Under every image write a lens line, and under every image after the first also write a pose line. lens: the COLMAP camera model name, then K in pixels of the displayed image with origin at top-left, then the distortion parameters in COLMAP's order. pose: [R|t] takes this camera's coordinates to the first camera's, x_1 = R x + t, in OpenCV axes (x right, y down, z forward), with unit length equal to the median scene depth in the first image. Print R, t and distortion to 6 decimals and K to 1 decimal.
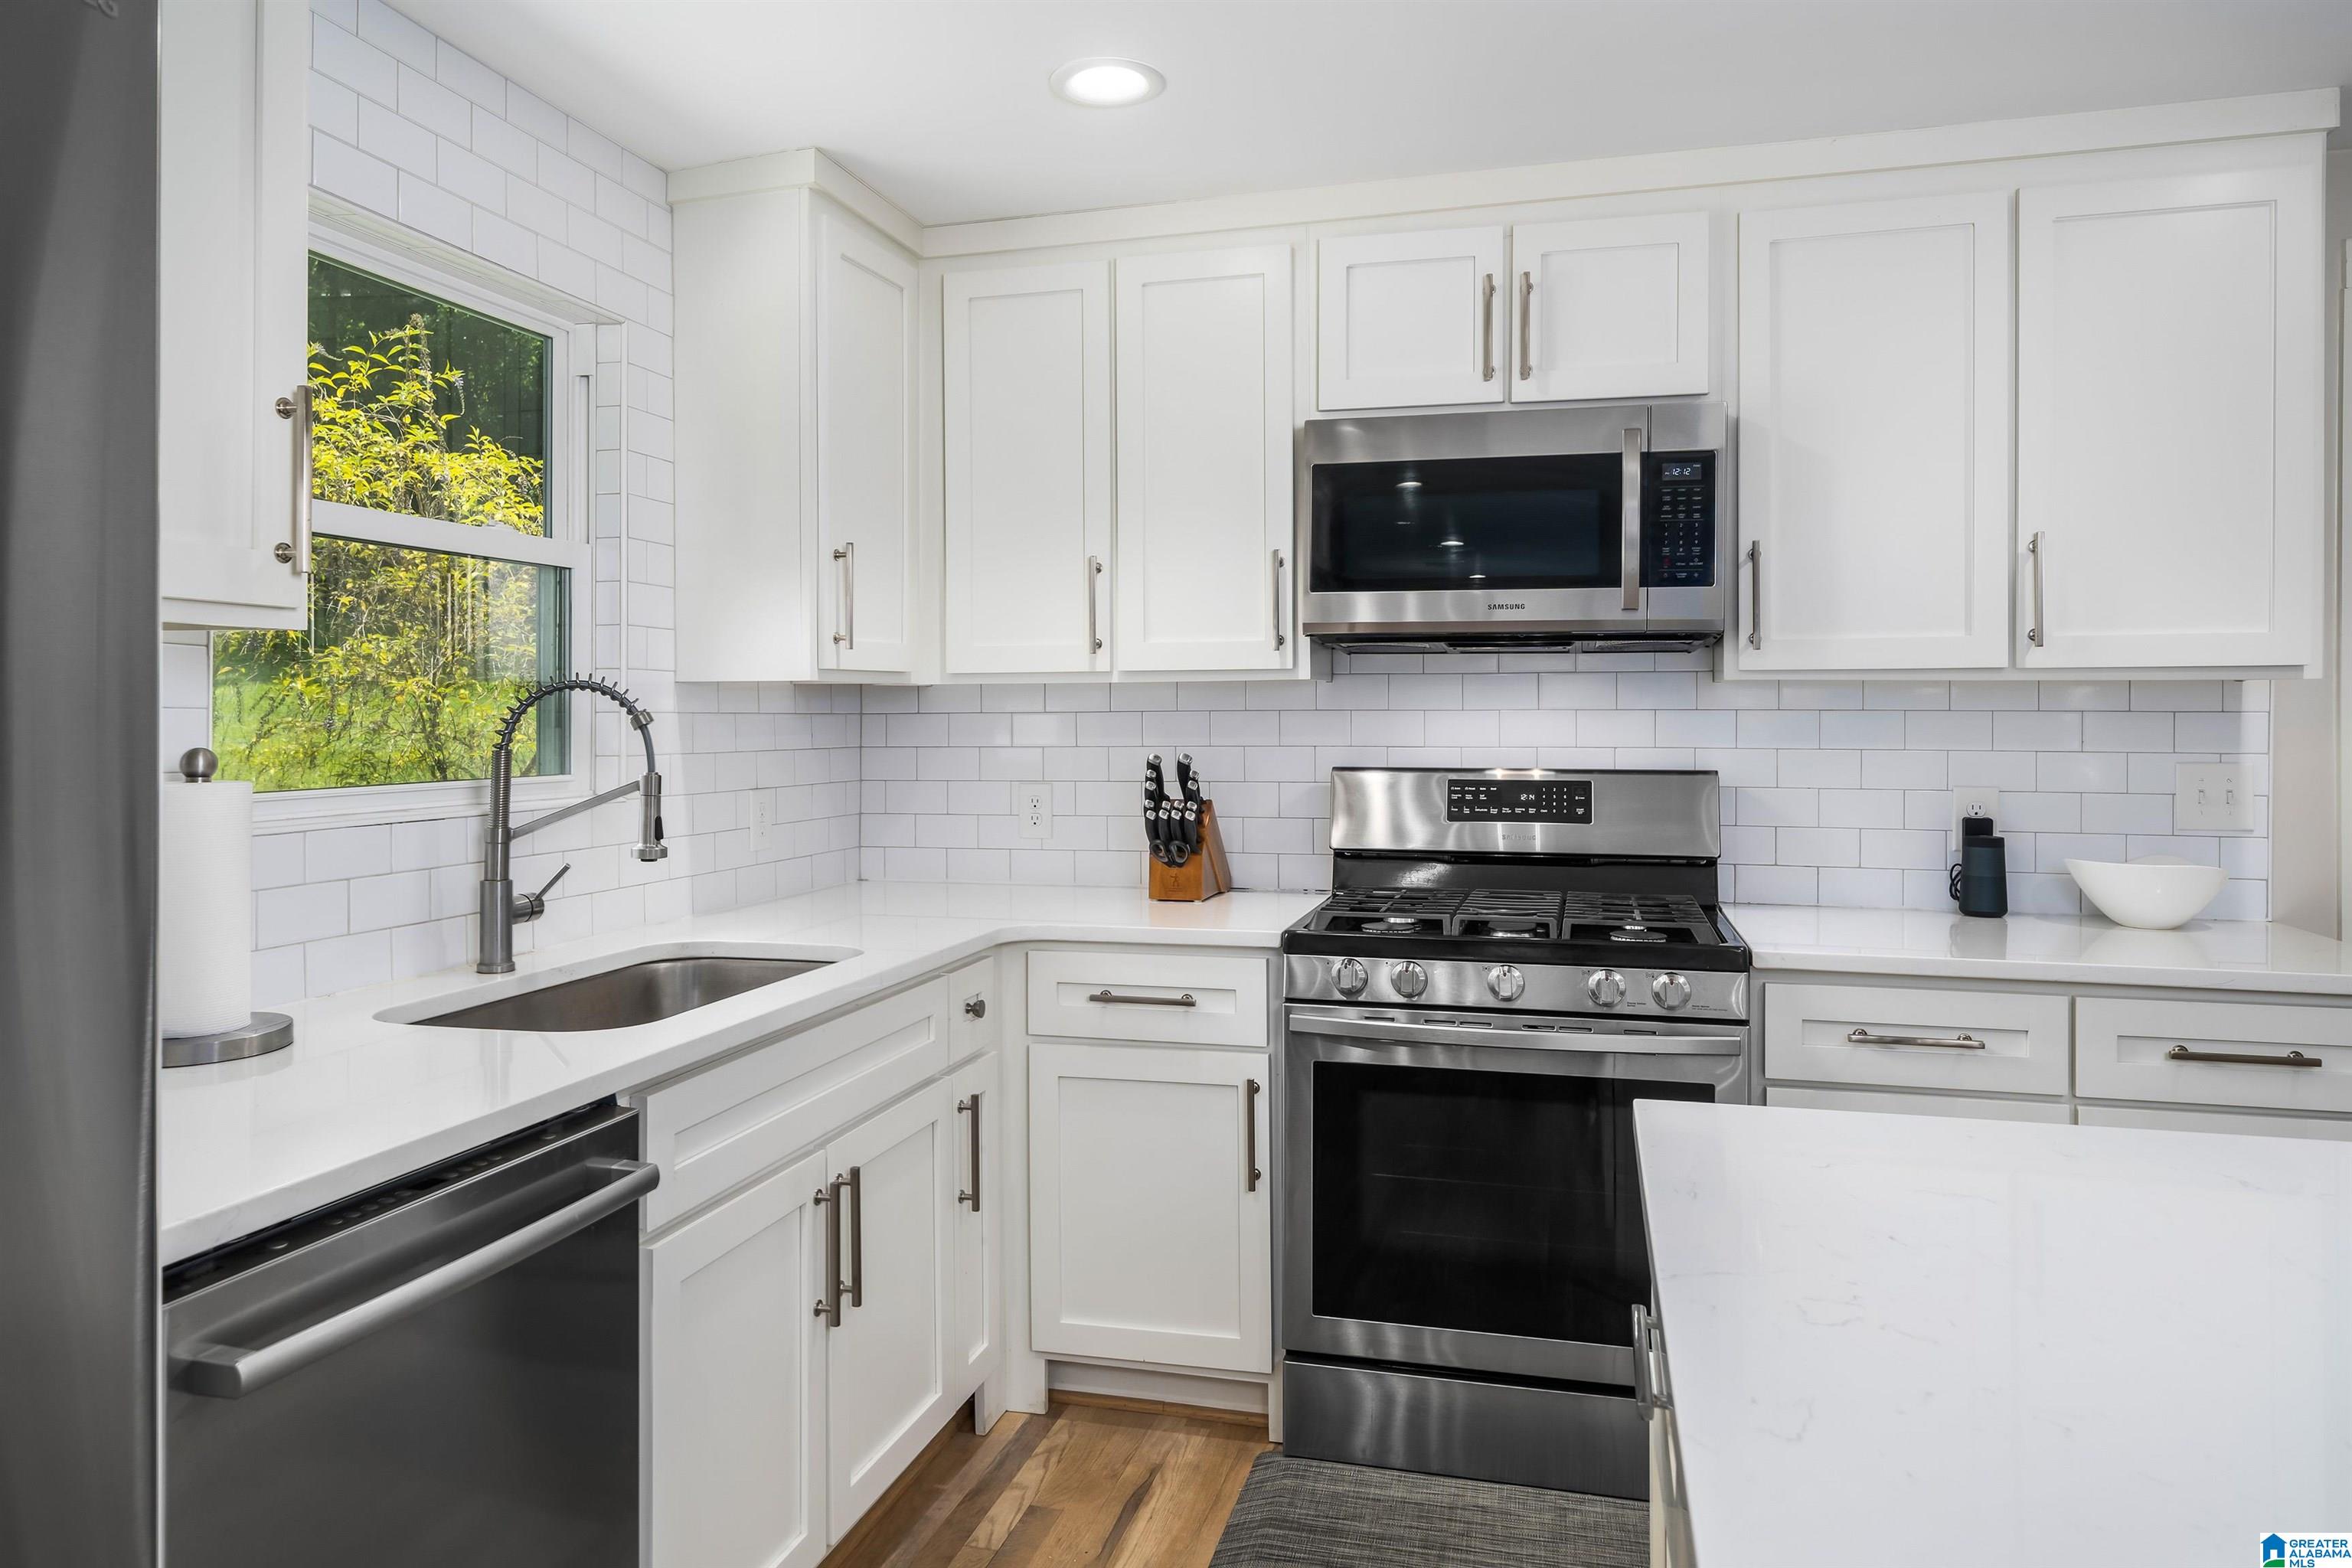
lens RADIAL K [[1558.3, 0, 1177.7], [0, 1558.3, 712.9], [0, 0, 1]] dist [0.005079, 0.000628]
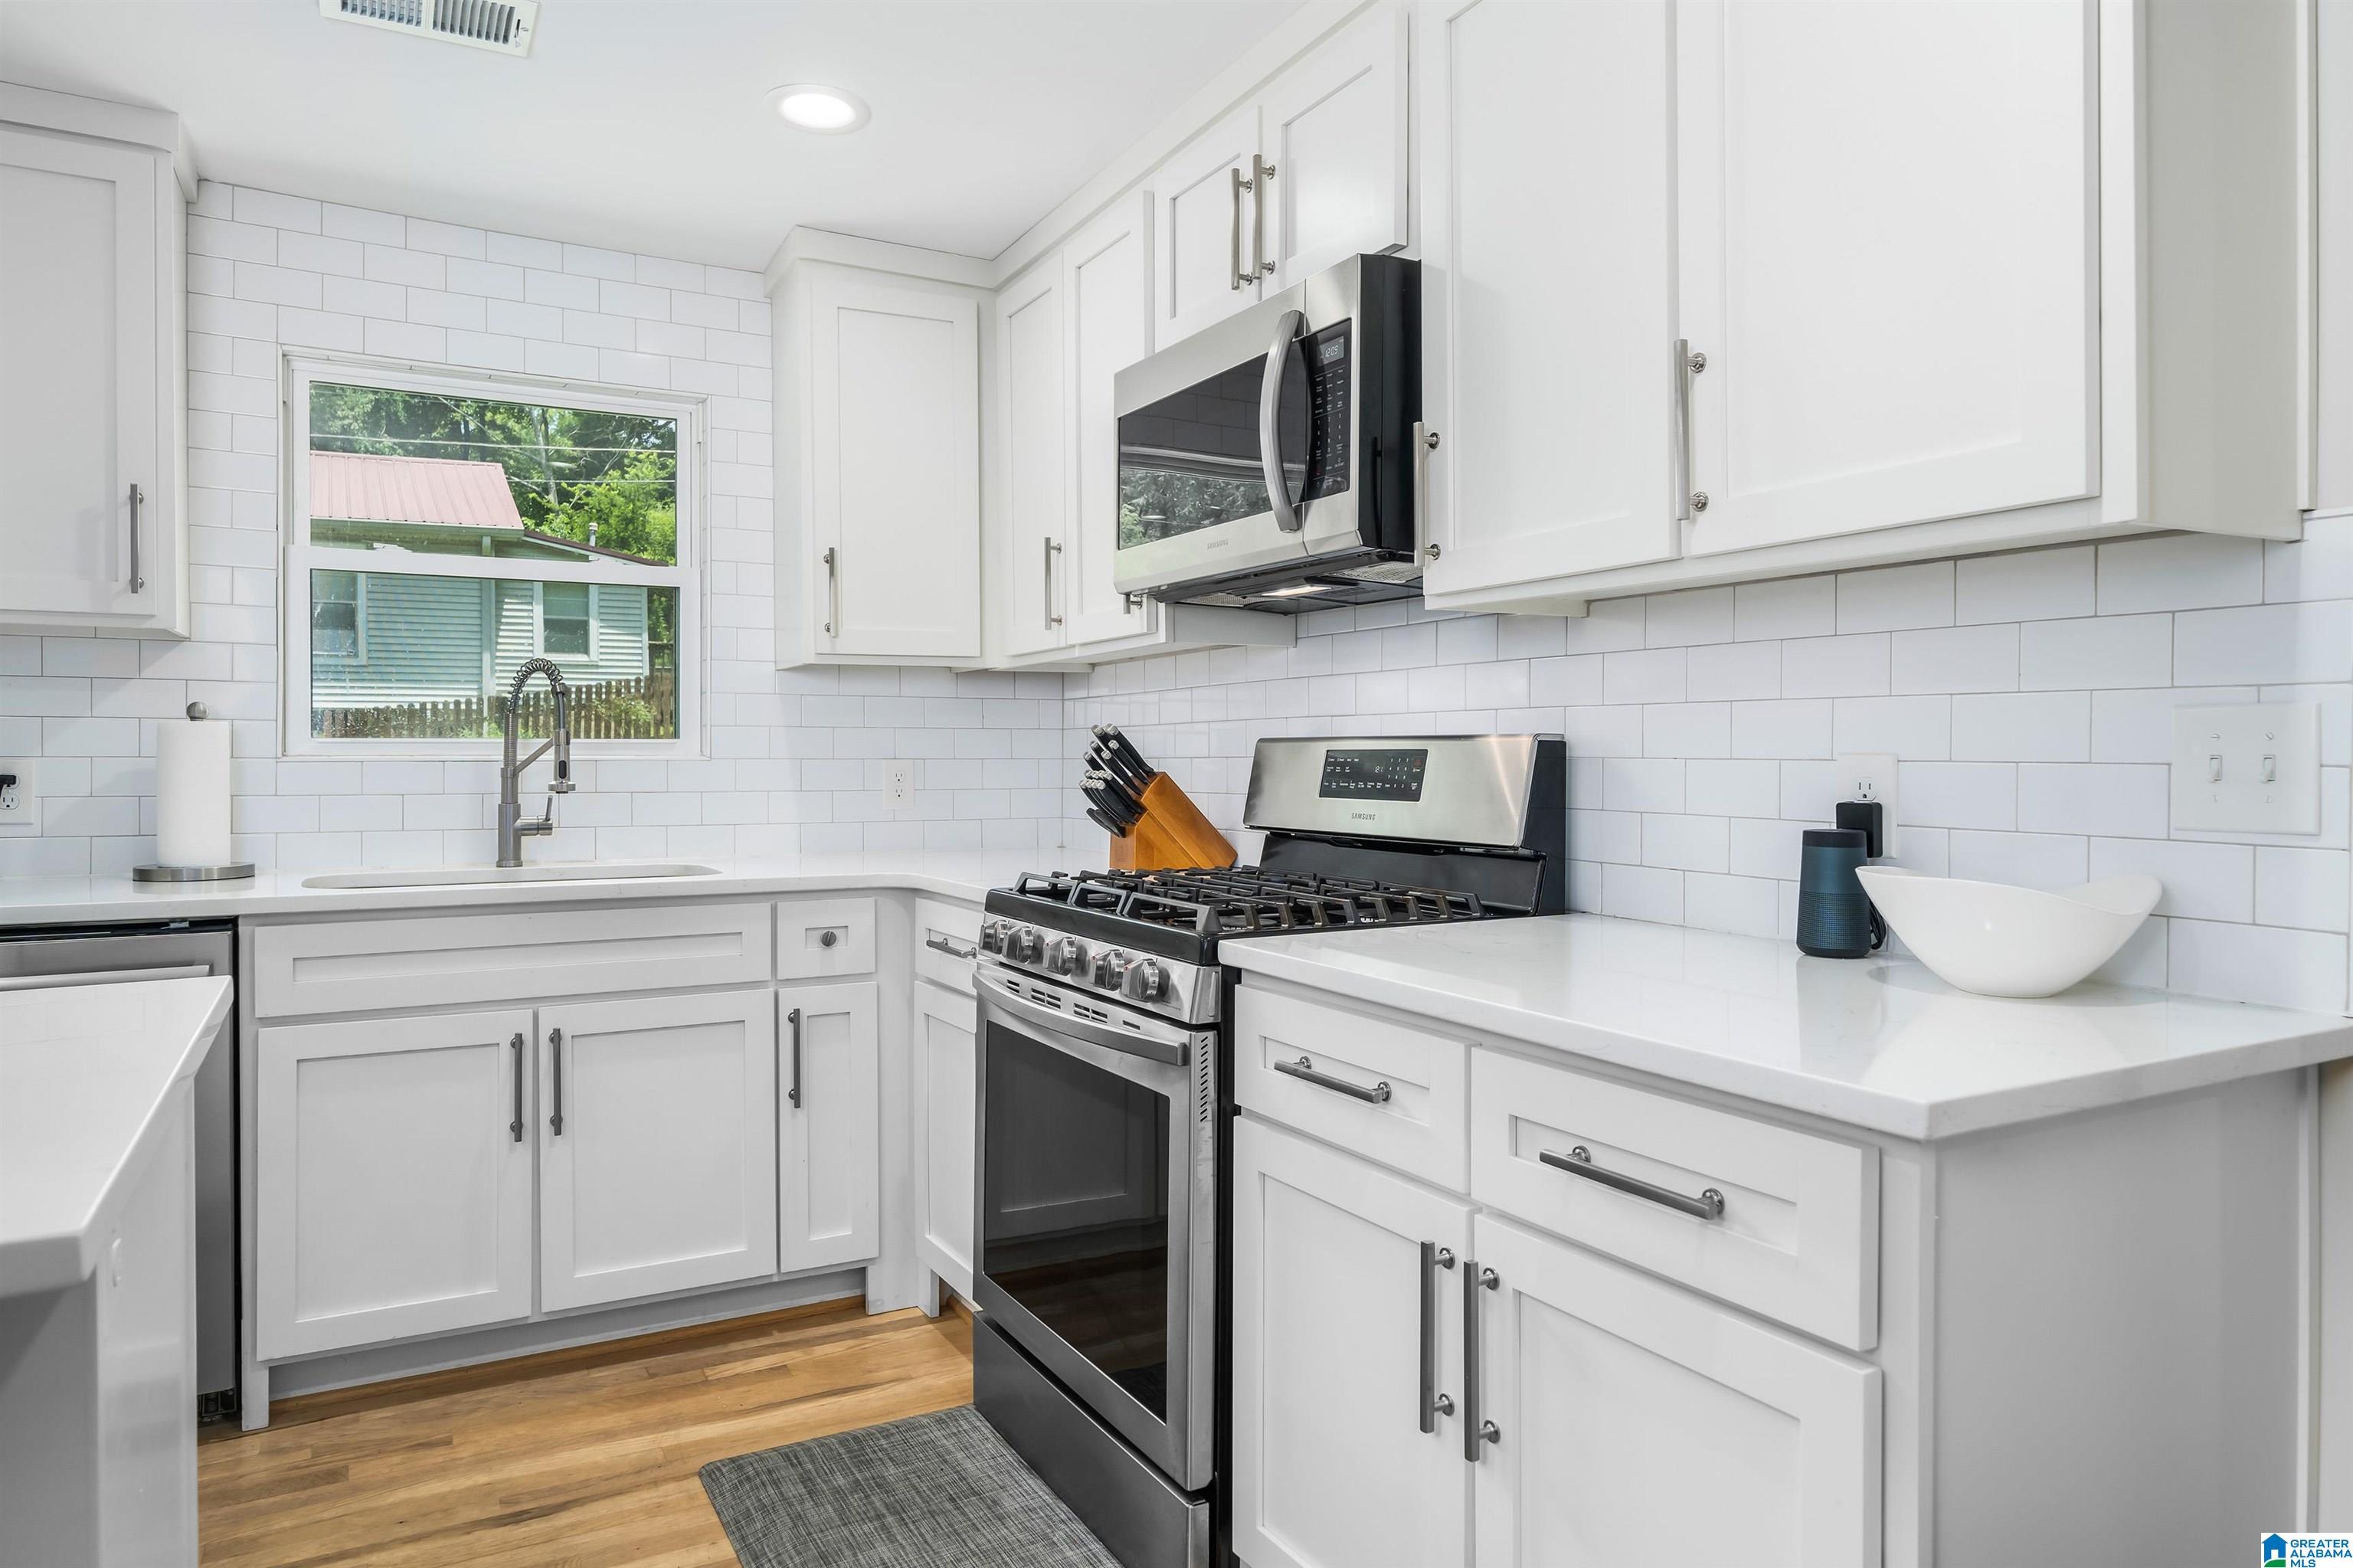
lens RADIAL K [[1469.9, 0, 1175.1], [0, 1469.9, 757.0], [0, 0, 1]] dist [0.001427, 0.000424]
pose [[0.689076, 0.001904, -0.724687, 0.795368], [0.000168, 0.999996, 0.002787, 0.049614], [0.724689, -0.002042, 0.689073, 0.411148]]
